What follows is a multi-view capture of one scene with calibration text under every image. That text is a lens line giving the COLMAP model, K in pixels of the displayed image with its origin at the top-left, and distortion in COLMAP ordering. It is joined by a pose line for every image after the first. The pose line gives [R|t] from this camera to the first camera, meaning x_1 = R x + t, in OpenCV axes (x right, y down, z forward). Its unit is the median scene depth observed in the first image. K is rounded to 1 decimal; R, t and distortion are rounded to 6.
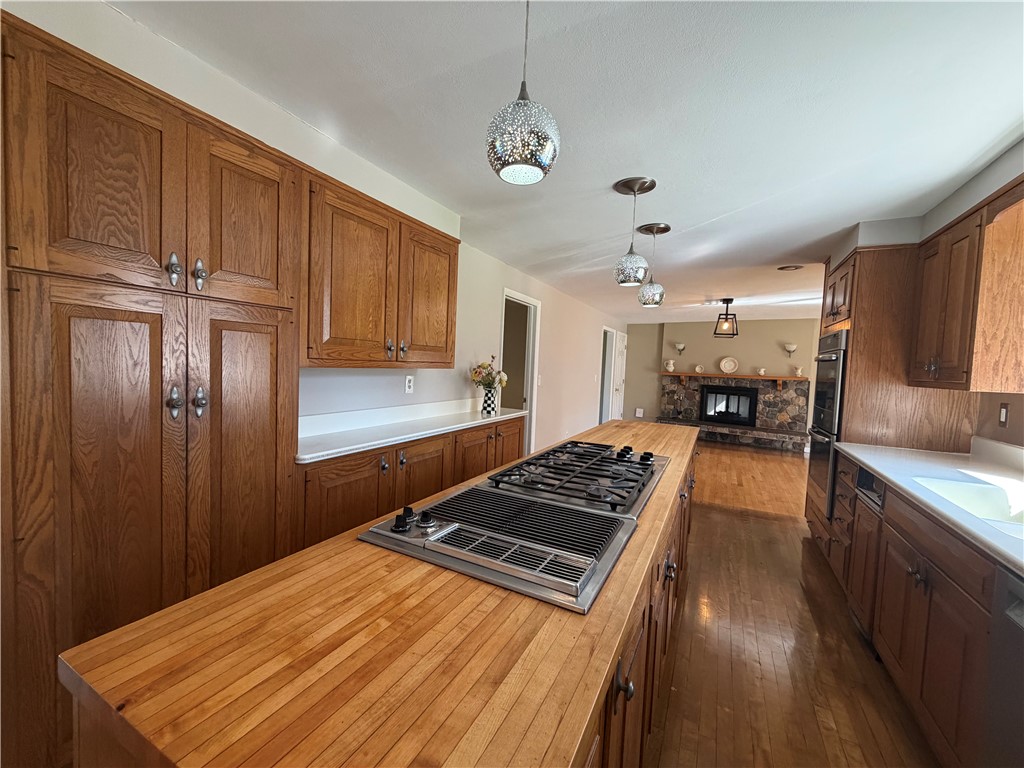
lens RADIAL K [[408.5, 0, 508.2], [0, 408.5, 385.2], [0, 0, 1]] dist [0.001230, 0.000018]
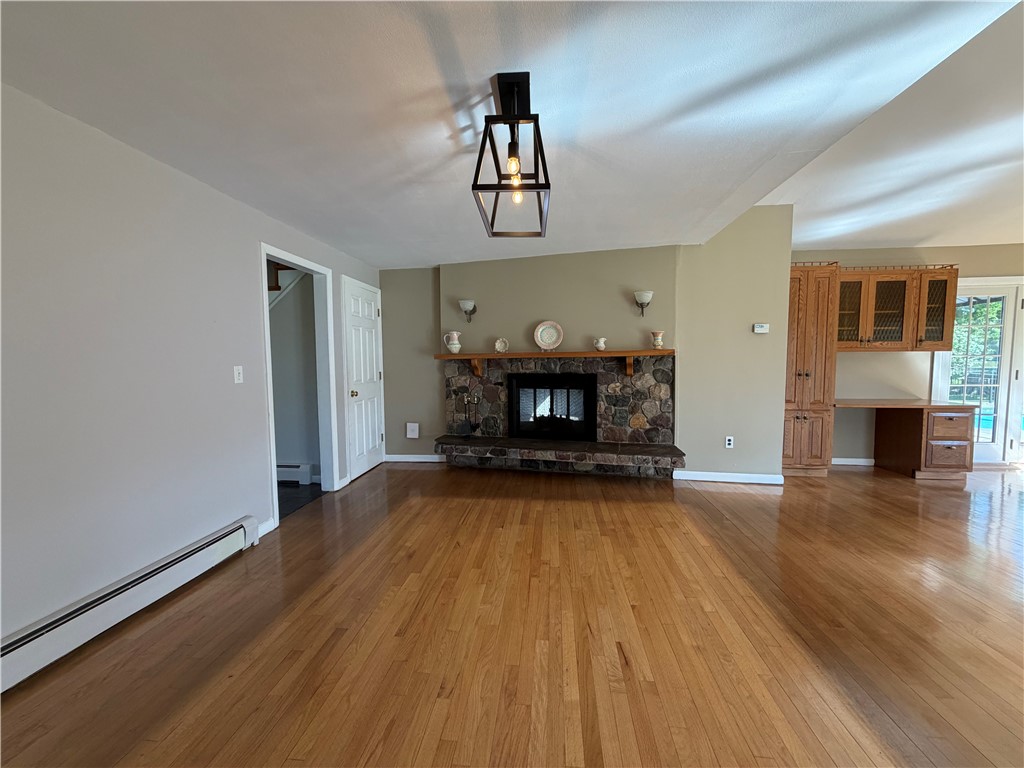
lens RADIAL K [[408.5, 0, 509.3], [0, 408.5, 386.6], [0, 0, 1]] dist [0.001230, 0.000018]
pose [[0.929416, -0.072871, 0.361768, 0.296096], [0.067137, 0.997339, 0.028412, 0.001195], [-0.362876, -0.002119, 0.931835, 0.522172]]
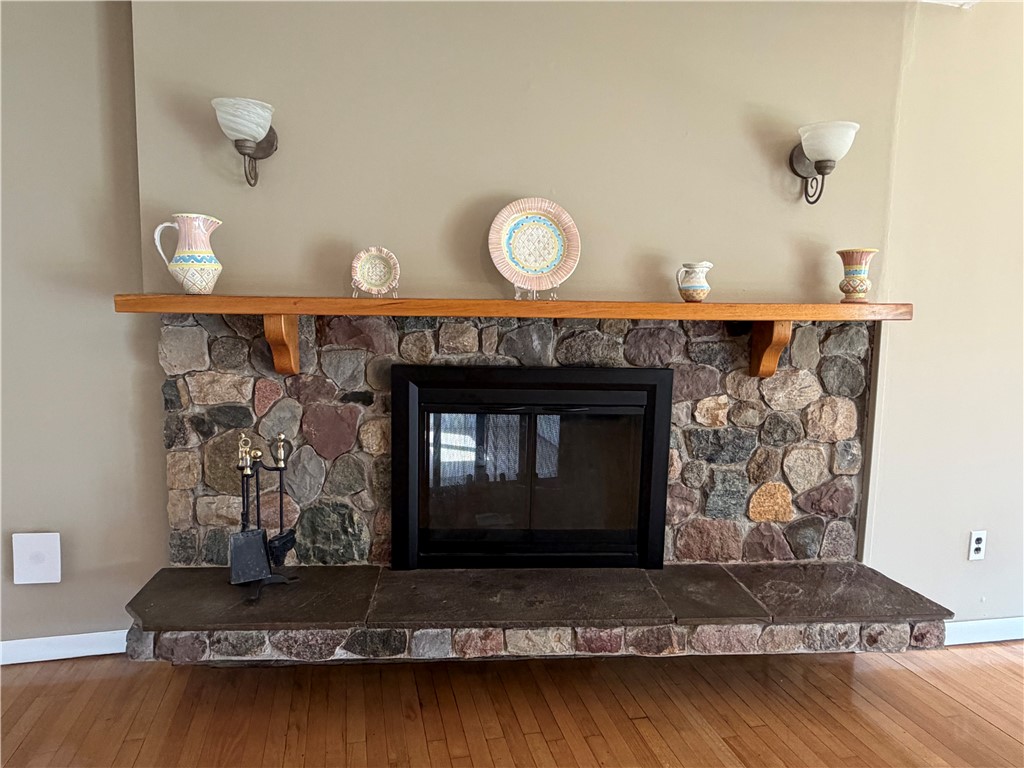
lens RADIAL K [[665.9, 0, 504.2], [0, 665.9, 387.6], [0, 0, 1]] dist [0.001871, 0.000771]
pose [[0.755305, -0.107084, 0.646566, 0.356826], [0.048761, 0.993009, 0.107499, -0.020871], [-0.653557, -0.049667, 0.755246, 0.824205]]
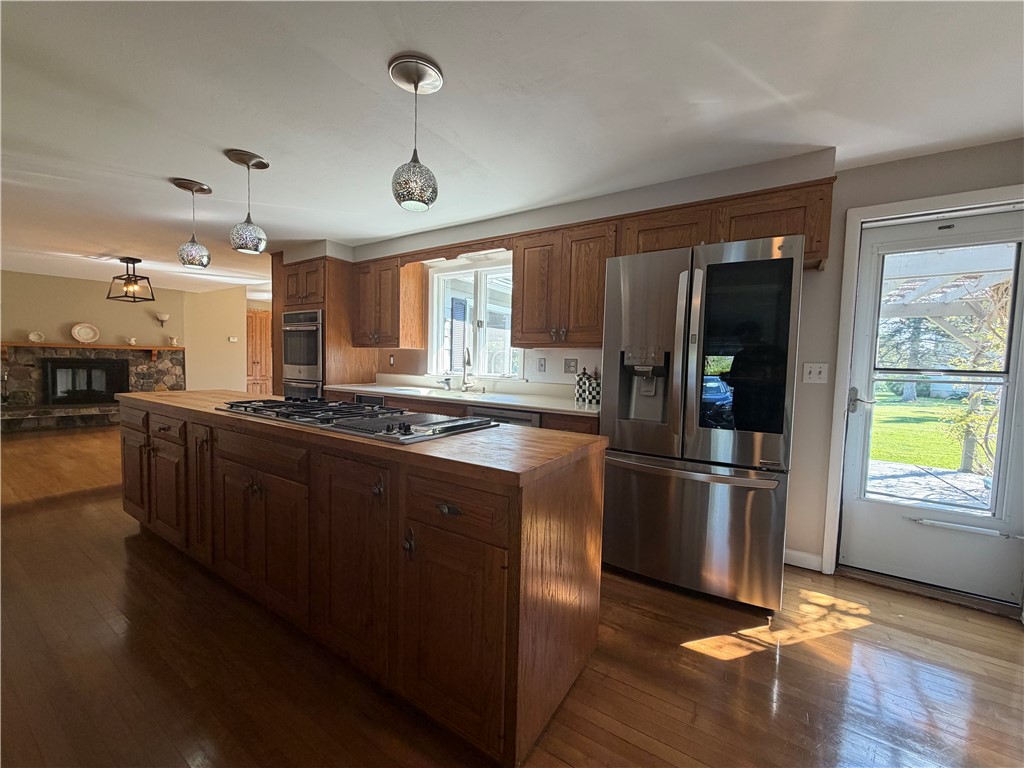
lens RADIAL K [[408.5, 0, 508.3], [0, 408.5, 384.7], [0, 0, 1]] dist [0.001230, 0.000018]
pose [[0.089853, -0.094124, 0.991497, -0.225126], [0.032256, 0.995277, 0.091559, 0.007339], [-0.995433, 0.023755, 0.092465, 0.072480]]
